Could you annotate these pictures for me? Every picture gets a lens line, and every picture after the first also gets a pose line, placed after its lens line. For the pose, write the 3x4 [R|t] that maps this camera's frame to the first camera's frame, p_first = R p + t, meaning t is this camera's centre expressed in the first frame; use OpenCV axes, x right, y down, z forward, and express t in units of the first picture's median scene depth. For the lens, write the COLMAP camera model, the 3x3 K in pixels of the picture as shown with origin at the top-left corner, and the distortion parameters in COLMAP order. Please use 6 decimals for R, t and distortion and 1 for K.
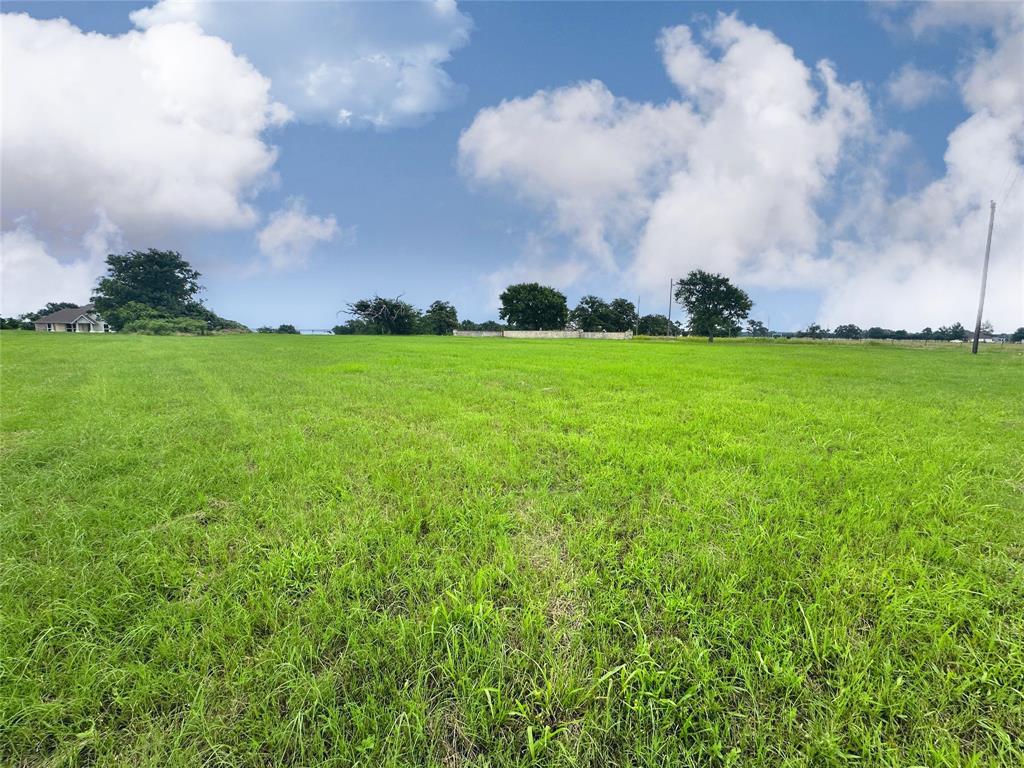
lens RADIAL K [[408.4, 0, 512.4], [0, 408.4, 385.1], [0, 0, 1]] dist [-0.002920, 0.000760]
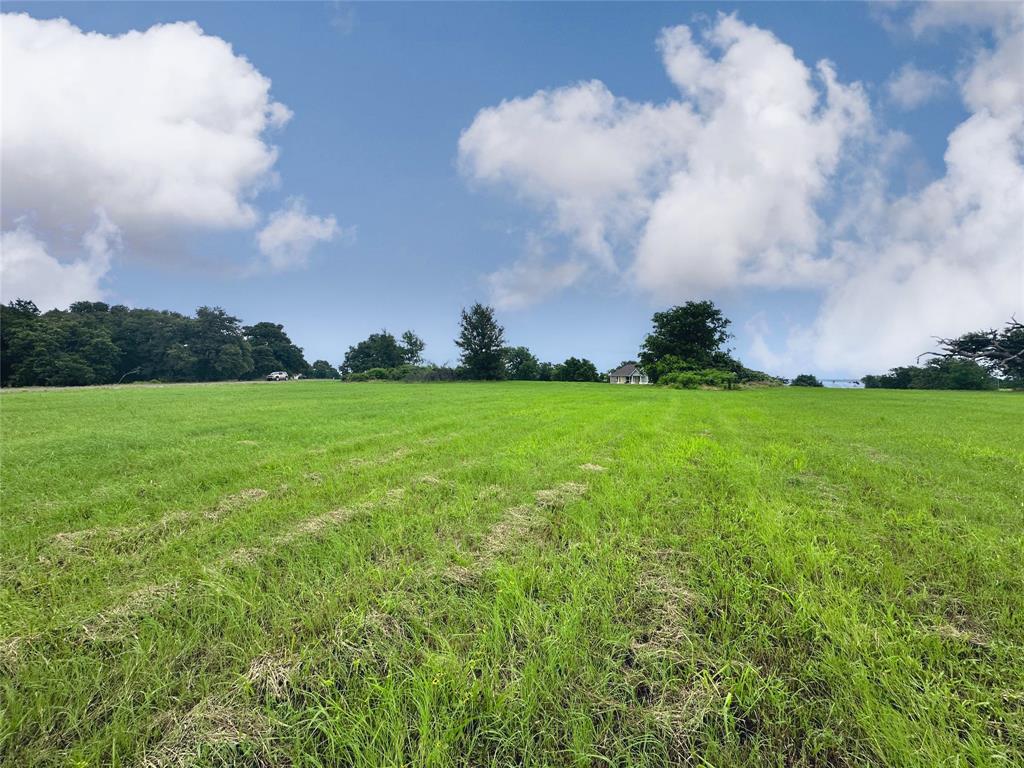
lens RADIAL K [[408.4, 0, 514.0], [0, 408.4, 380.8], [0, 0, 1]] dist [-0.002920, 0.000760]
pose [[0.445103, 0.000179, -0.895480, -0.206560], [-0.118764, 0.991178, -0.058834, -0.038031], [0.887569, 0.132538, 0.441197, 0.235479]]
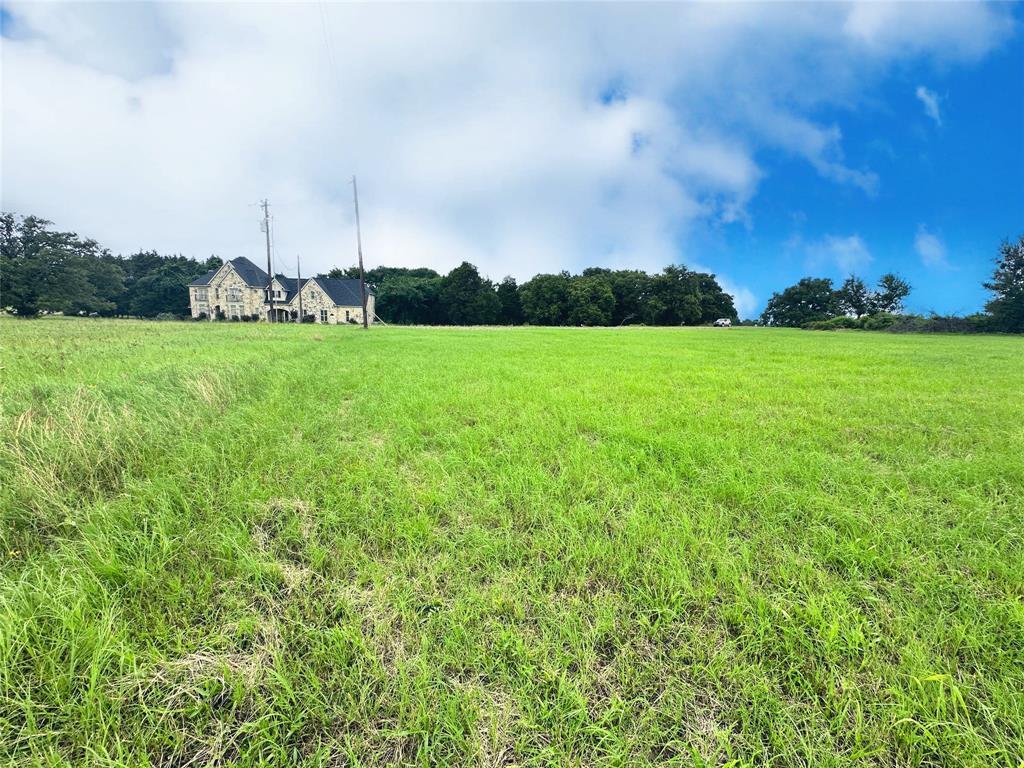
lens RADIAL K [[408.4, 0, 512.1], [0, 408.4, 383.1], [0, 0, 1]] dist [-0.002920, 0.000760]
pose [[-0.403763, 0.123655, -0.906468, -0.001689], [-0.151170, 0.968186, 0.199409, 0.002031], [0.902288, 0.217545, -0.372225, -0.006906]]
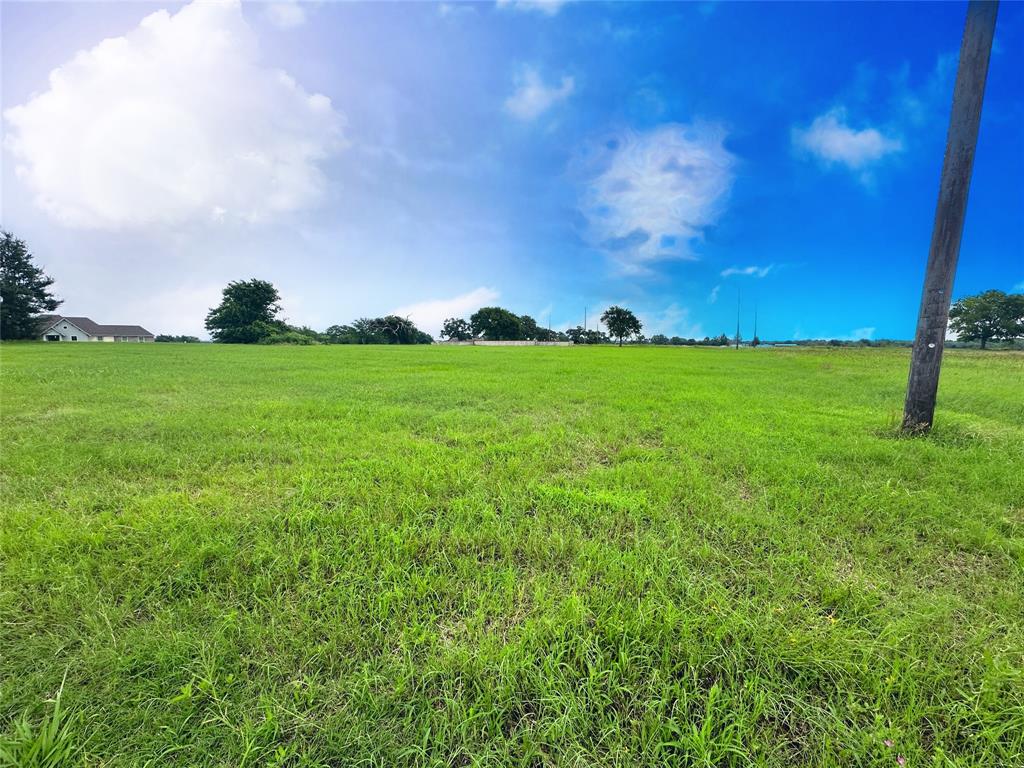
lens RADIAL K [[408.4, 0, 506.6], [0, 408.4, 382.1], [0, 0, 1]] dist [-0.002920, 0.000760]
pose [[0.941437, -0.037964, 0.335044, -0.654626], [0.047614, 0.998653, -0.020632, 0.064687], [-0.333809, 0.035376, 0.941977, -0.541909]]
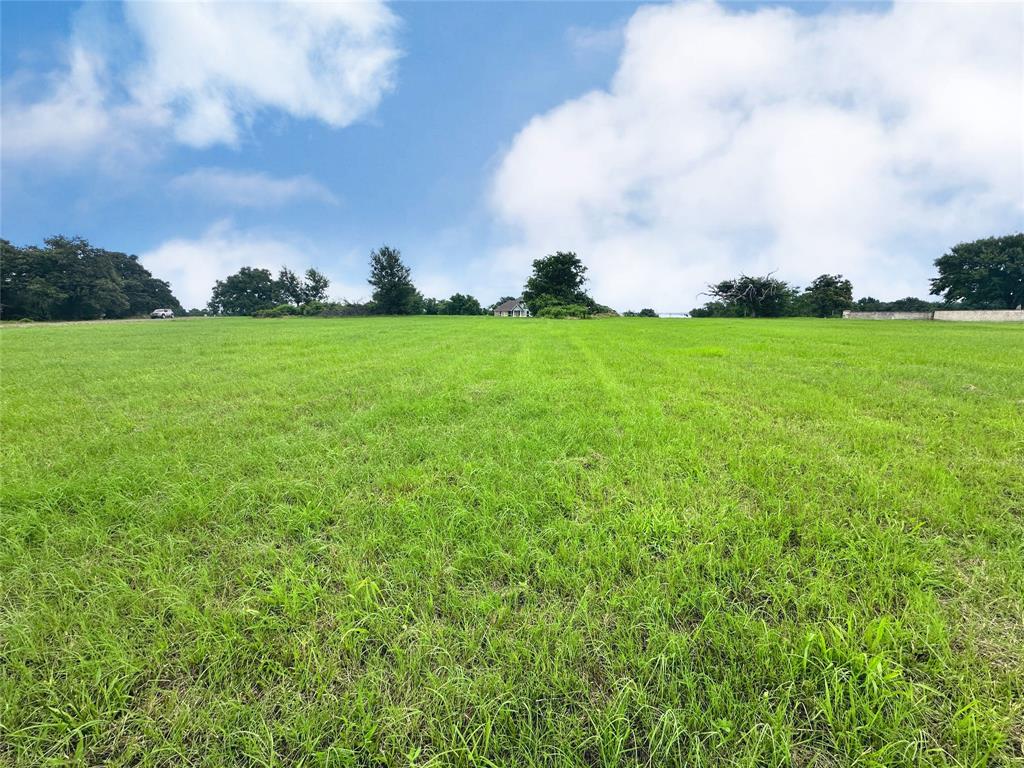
lens RADIAL K [[408.4, 0, 512.1], [0, 408.4, 384.9], [0, 0, 1]] dist [-0.002920, 0.000760]
pose [[0.685085, 0.113605, -0.719550, -0.002484], [-0.084834, 0.993486, 0.076084, 0.000681], [0.723506, 0.008918, 0.690260, -0.001891]]
